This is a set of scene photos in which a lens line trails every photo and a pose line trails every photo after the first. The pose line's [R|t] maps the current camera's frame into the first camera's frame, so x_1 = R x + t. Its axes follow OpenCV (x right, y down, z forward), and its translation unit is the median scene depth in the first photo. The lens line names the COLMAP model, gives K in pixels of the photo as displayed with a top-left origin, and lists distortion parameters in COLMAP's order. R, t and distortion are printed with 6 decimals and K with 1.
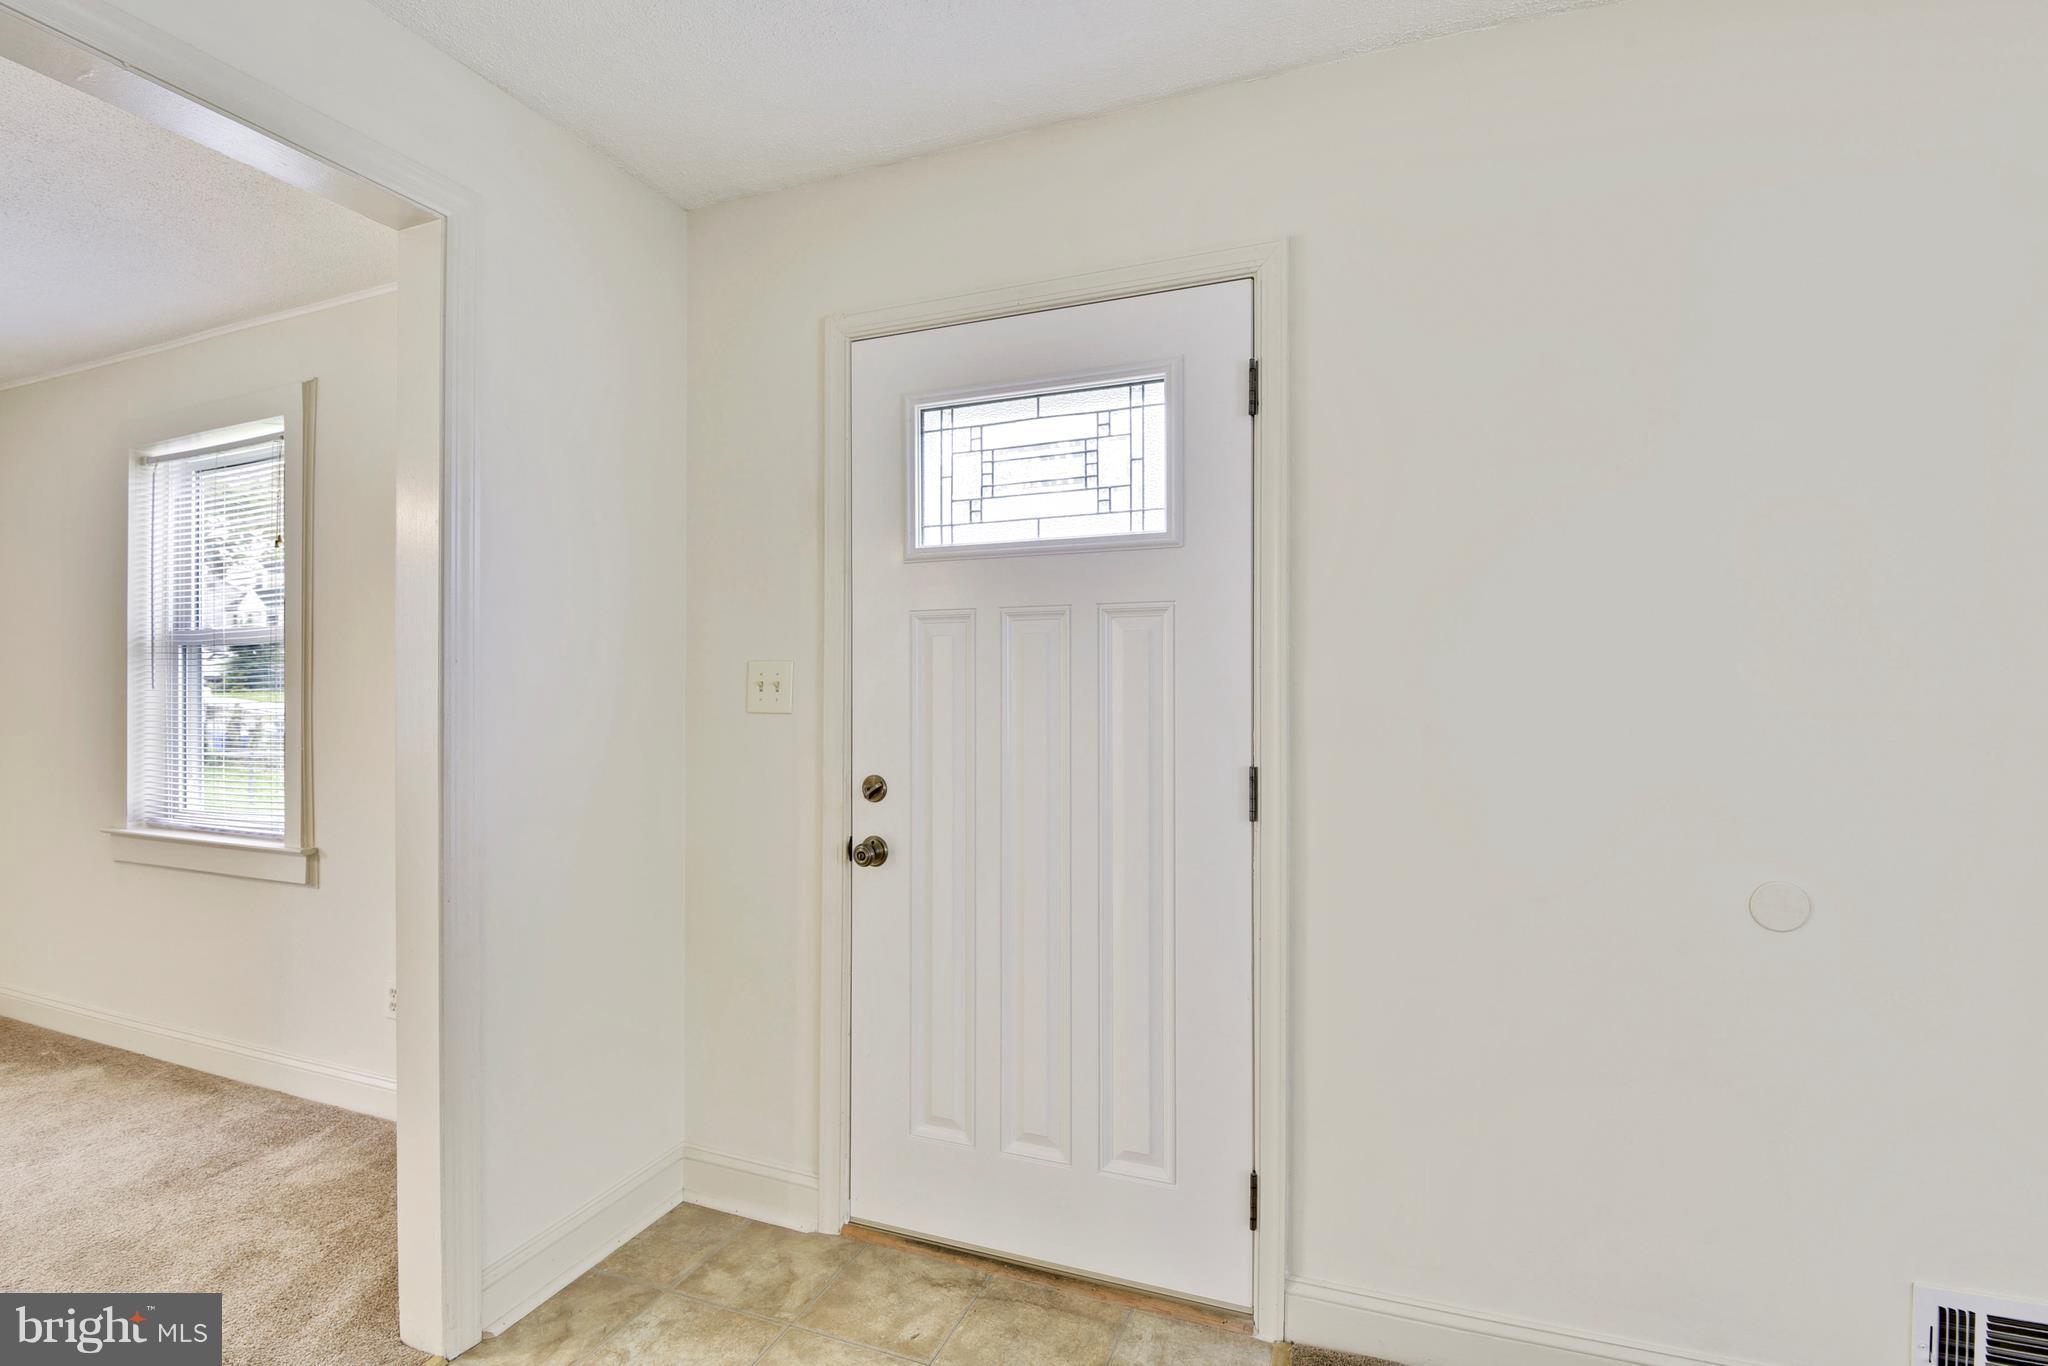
lens RADIAL K [[934.5, 0, 1027.4], [0, 934.5, 691.7], [0, 0, 1]] dist [-0.016726, -0.000784]
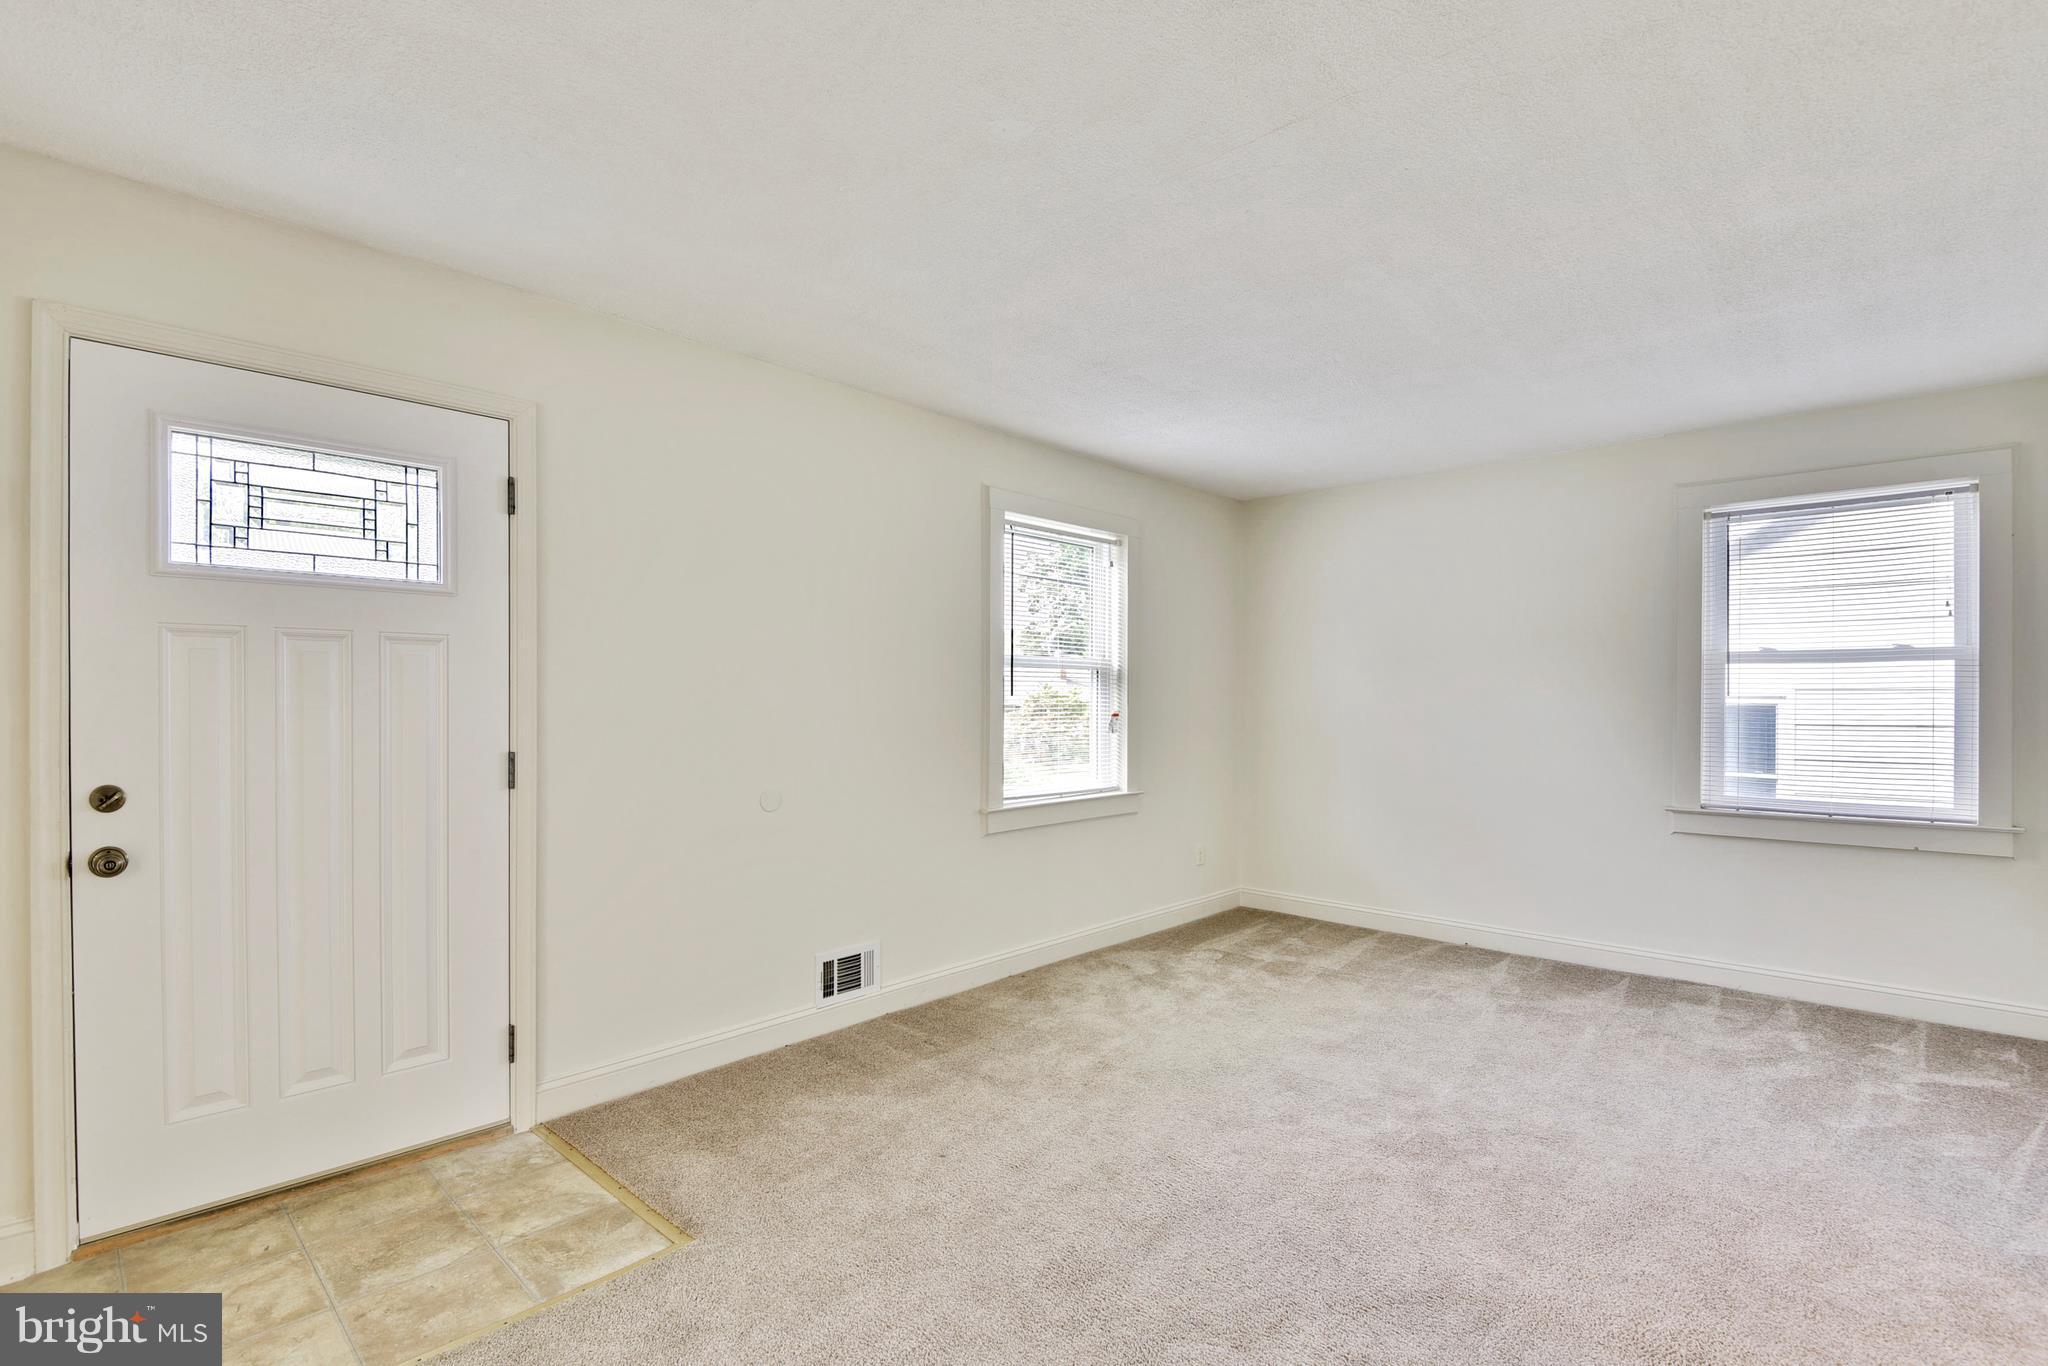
lens RADIAL K [[959.8, 0, 1064.0], [0, 959.8, 692.1], [0, 0, 1]] dist [-0.003359, -0.000610]
pose [[0.349941, 0.006032, 0.936753, -0.782322], [-0.007060, 0.999968, -0.003802, -0.012750], [-0.936745, -0.005283, 0.349972, -0.319572]]
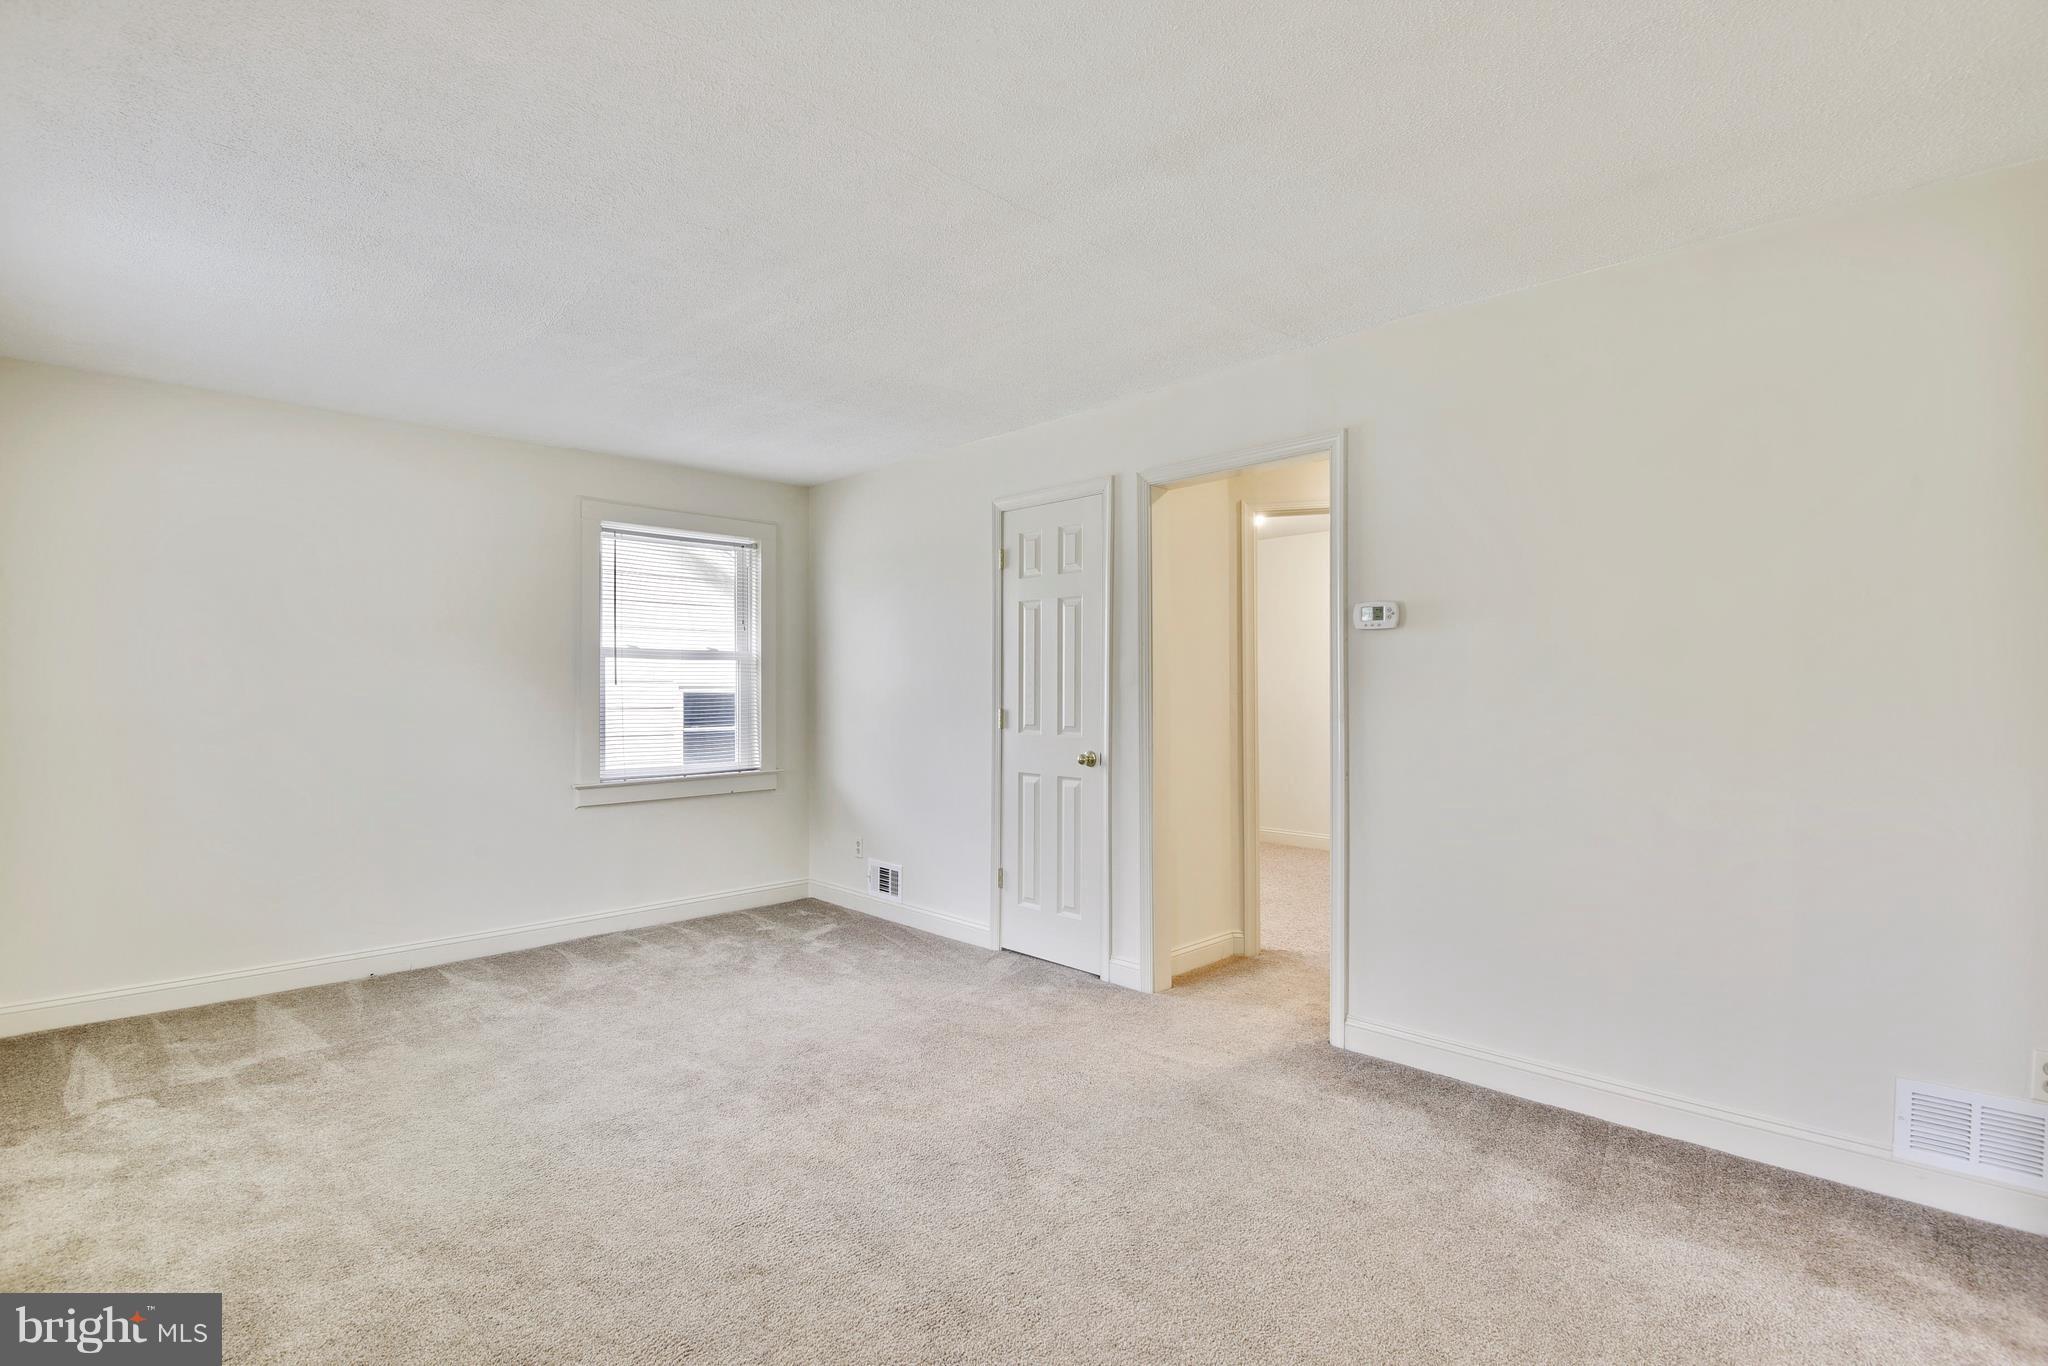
lens RADIAL K [[941.4, 0, 1019.4], [0, 941.4, 687.1], [0, 0, 1]] dist [-0.034419, -0.000448]
pose [[-0.915224, 0.003086, 0.402933, -0.258196], [0.001210, 0.999987, -0.004911, -0.004385], [-0.402943, -0.004008, -0.915216, 0.805579]]
